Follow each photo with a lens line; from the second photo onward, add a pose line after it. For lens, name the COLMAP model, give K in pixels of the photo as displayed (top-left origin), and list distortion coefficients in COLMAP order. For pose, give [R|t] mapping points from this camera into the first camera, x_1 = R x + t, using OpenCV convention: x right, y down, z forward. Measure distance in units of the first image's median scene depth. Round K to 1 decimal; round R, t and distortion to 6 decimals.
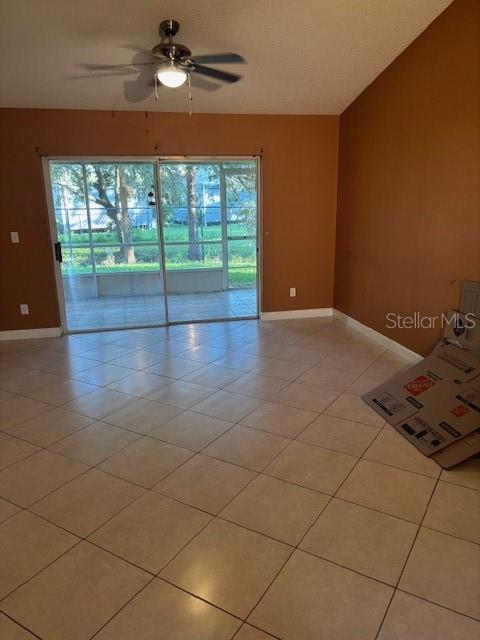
lens RADIAL K [[486.2, 0, 235.3], [0, 486.2, 323.4], [0, 0, 1]] dist [0.042797, -0.057294]
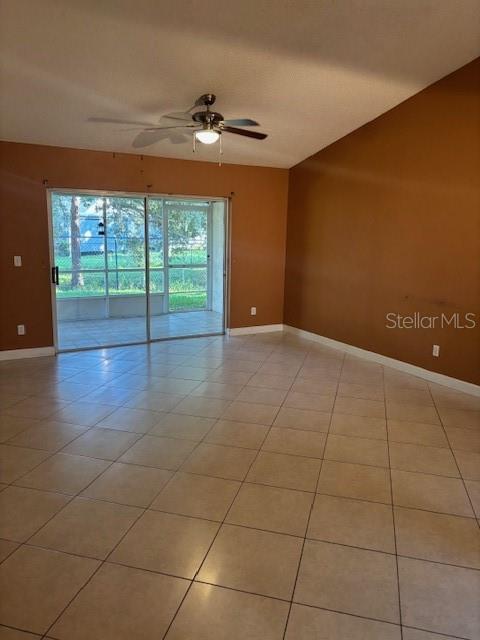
lens RADIAL K [[486.2, 0, 234.9], [0, 486.2, 318.2], [0, 0, 1]] dist [0.042797, -0.057294]
pose [[0.955105, -0.017609, 0.295742, -0.285258], [0.039719, 0.996831, -0.068922, 0.033649], [-0.293592, 0.077574, 0.952778, -0.116907]]
